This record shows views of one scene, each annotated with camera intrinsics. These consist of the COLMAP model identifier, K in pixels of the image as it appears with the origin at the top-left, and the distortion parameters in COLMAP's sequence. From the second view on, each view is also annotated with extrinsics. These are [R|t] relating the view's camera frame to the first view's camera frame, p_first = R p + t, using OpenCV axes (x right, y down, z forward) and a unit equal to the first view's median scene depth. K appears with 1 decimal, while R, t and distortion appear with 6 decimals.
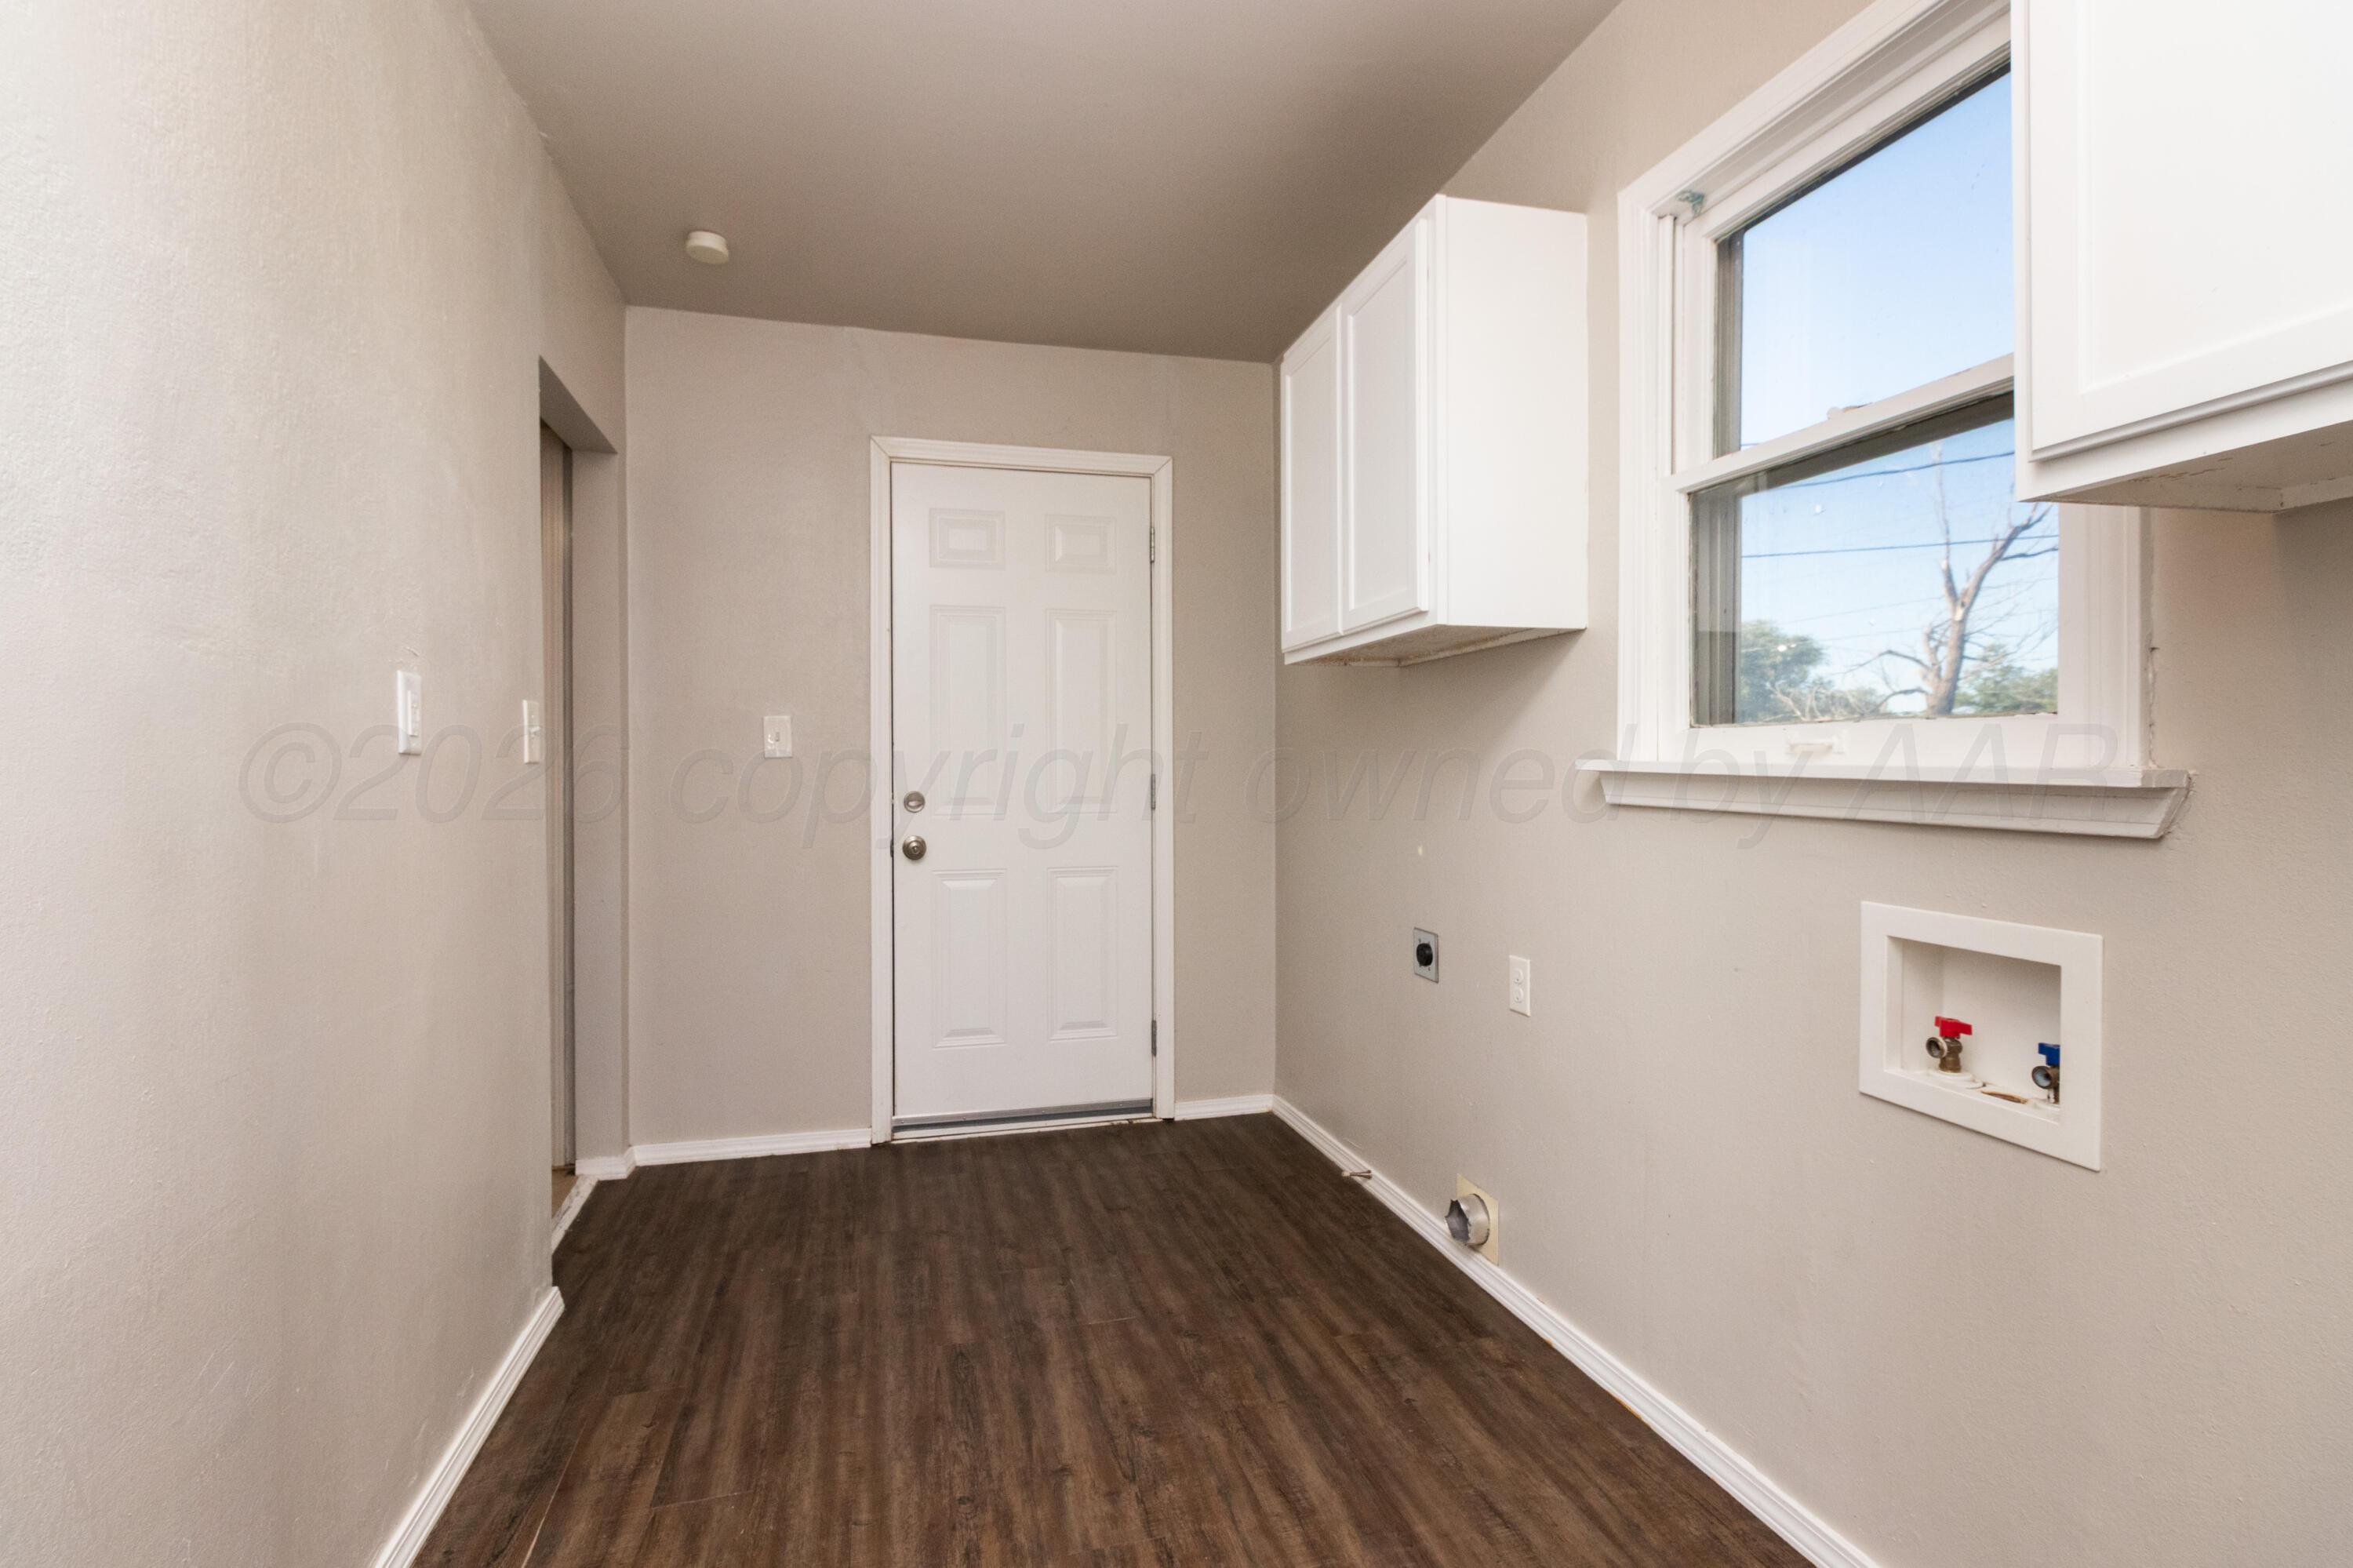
lens RADIAL K [[1117.6, 0, 1155.7], [0, 1117.6, 778.4], [0, 0, 1]] dist [0.000542, 0.000355]
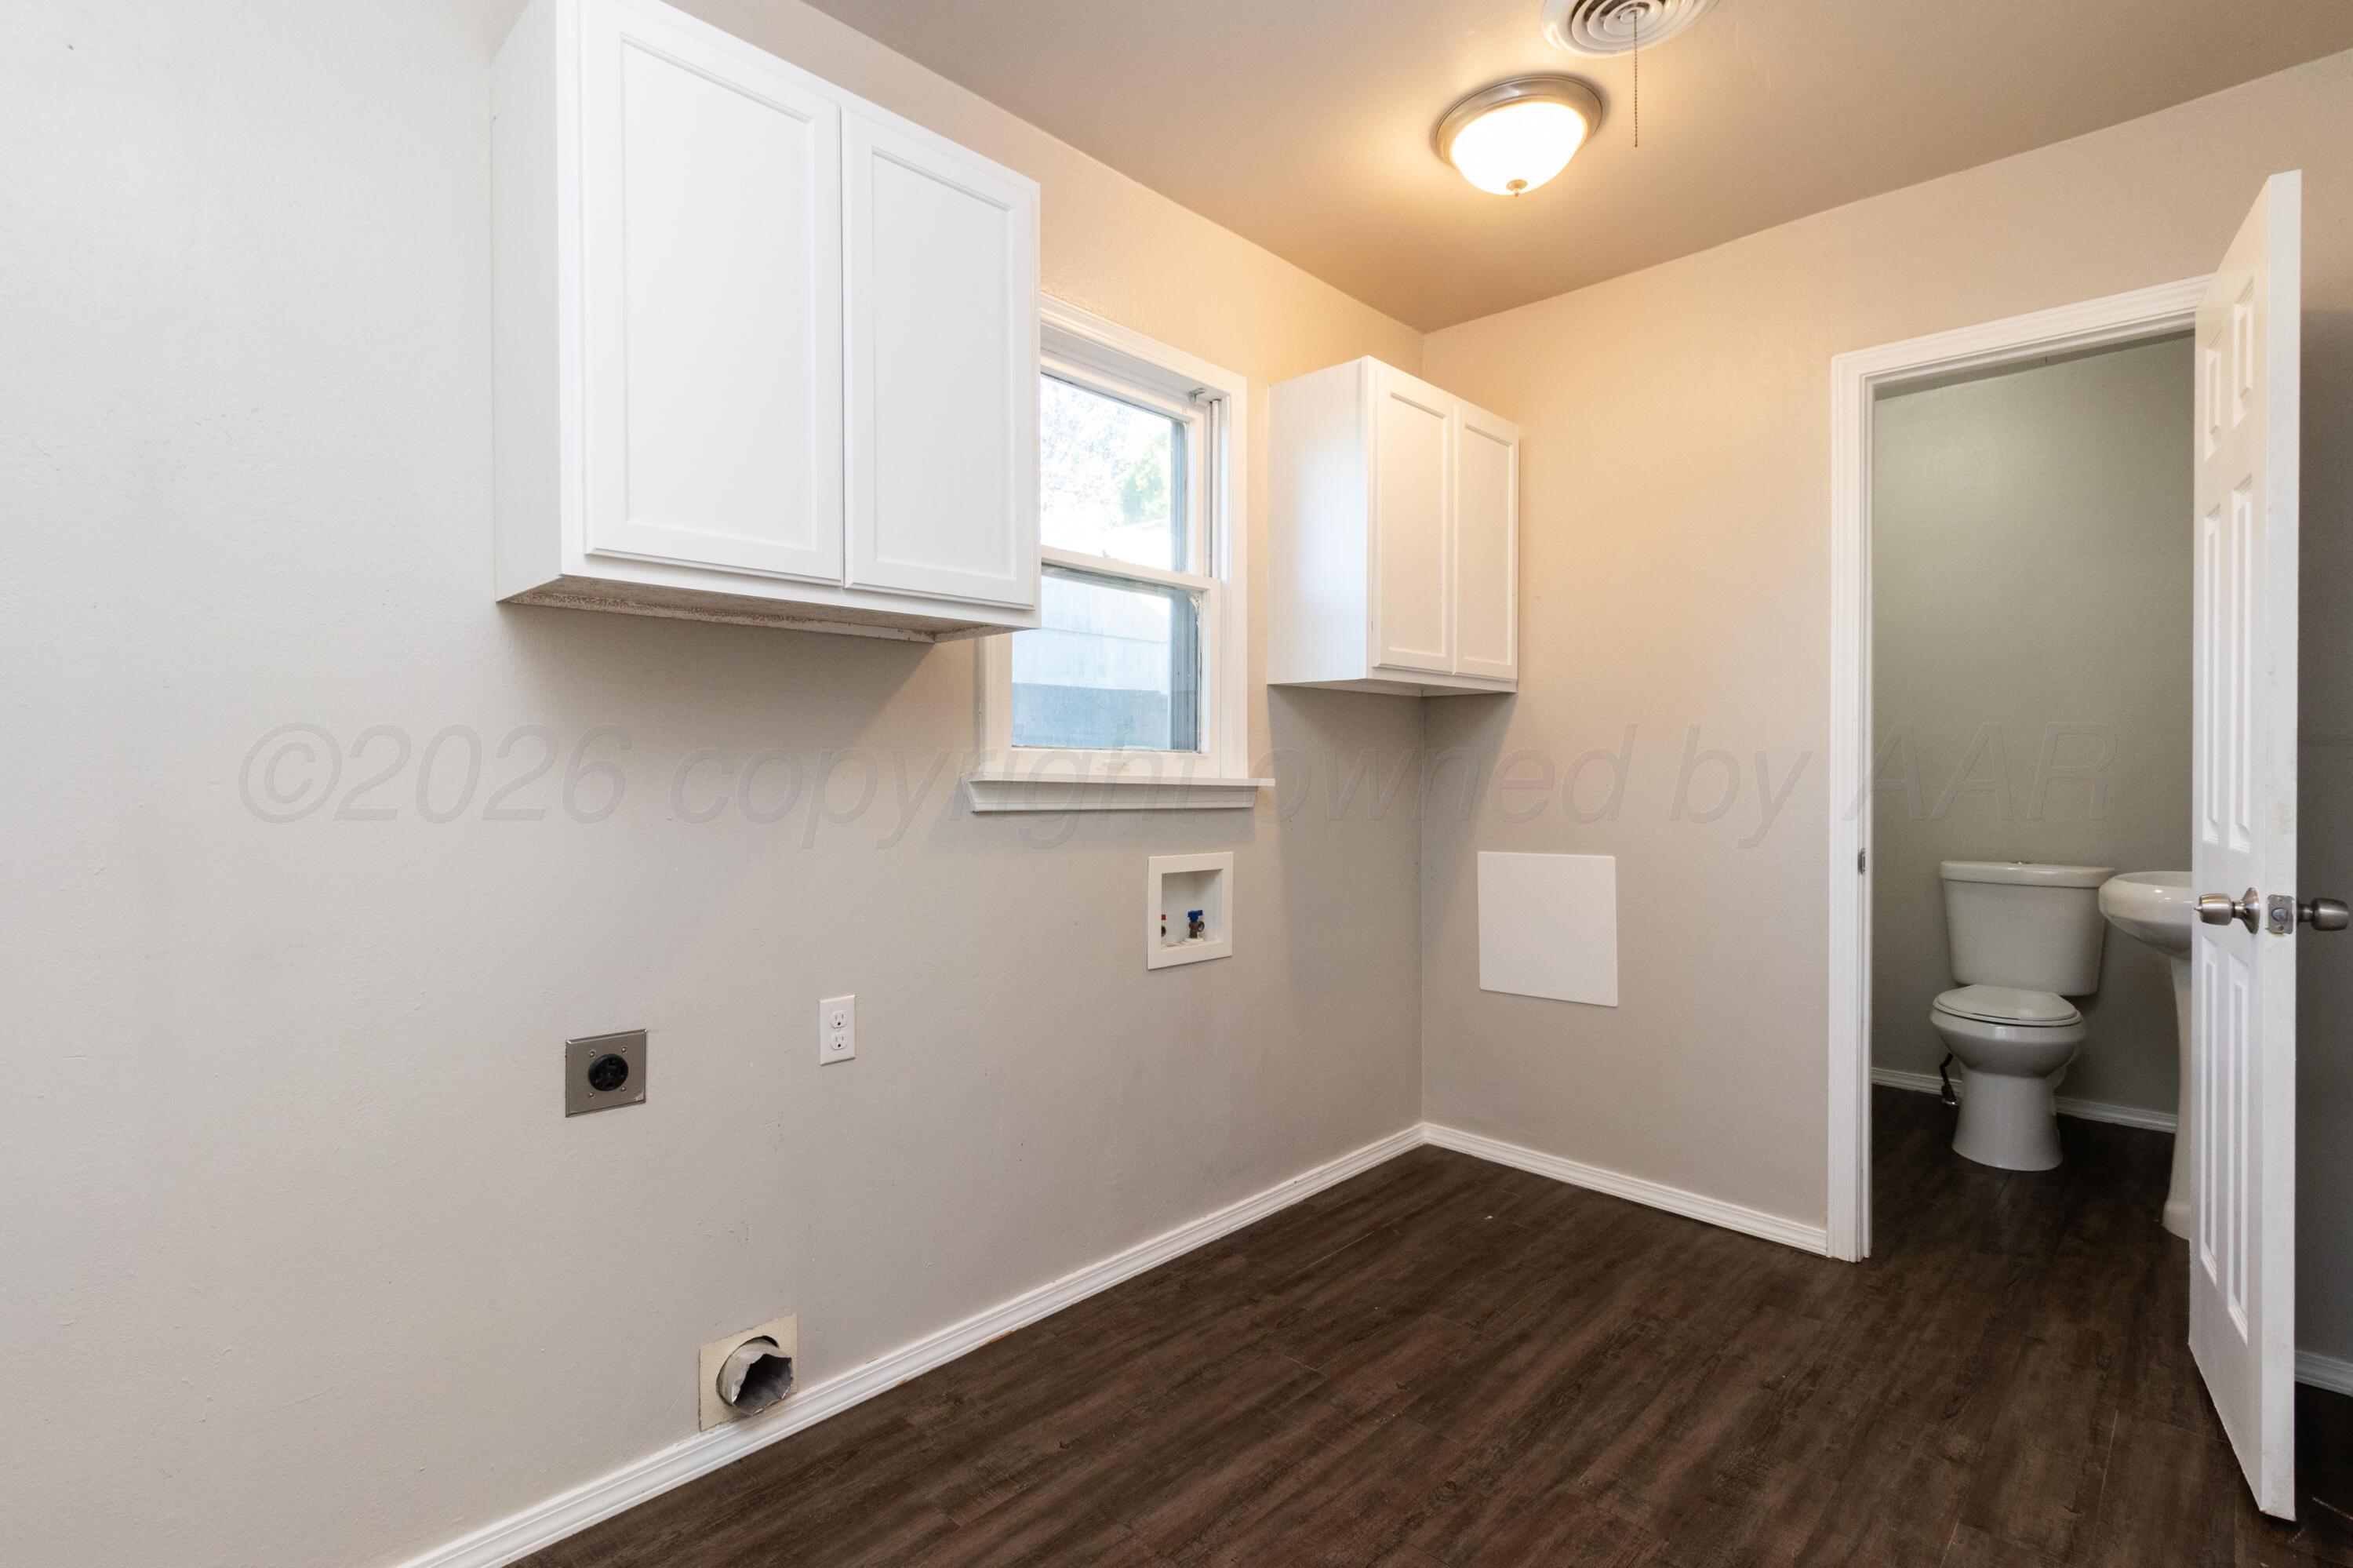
lens RADIAL K [[1117.6, 0, 1155.7], [0, 1117.6, 778.4], [0, 0, 1]] dist [0.000542, 0.000355]
pose [[-0.529123, -0.001669, 0.848544, -0.679363], [0.005397, 0.999971, 0.005332, -0.016853], [-0.848528, 0.007400, -0.529099, 1.570067]]
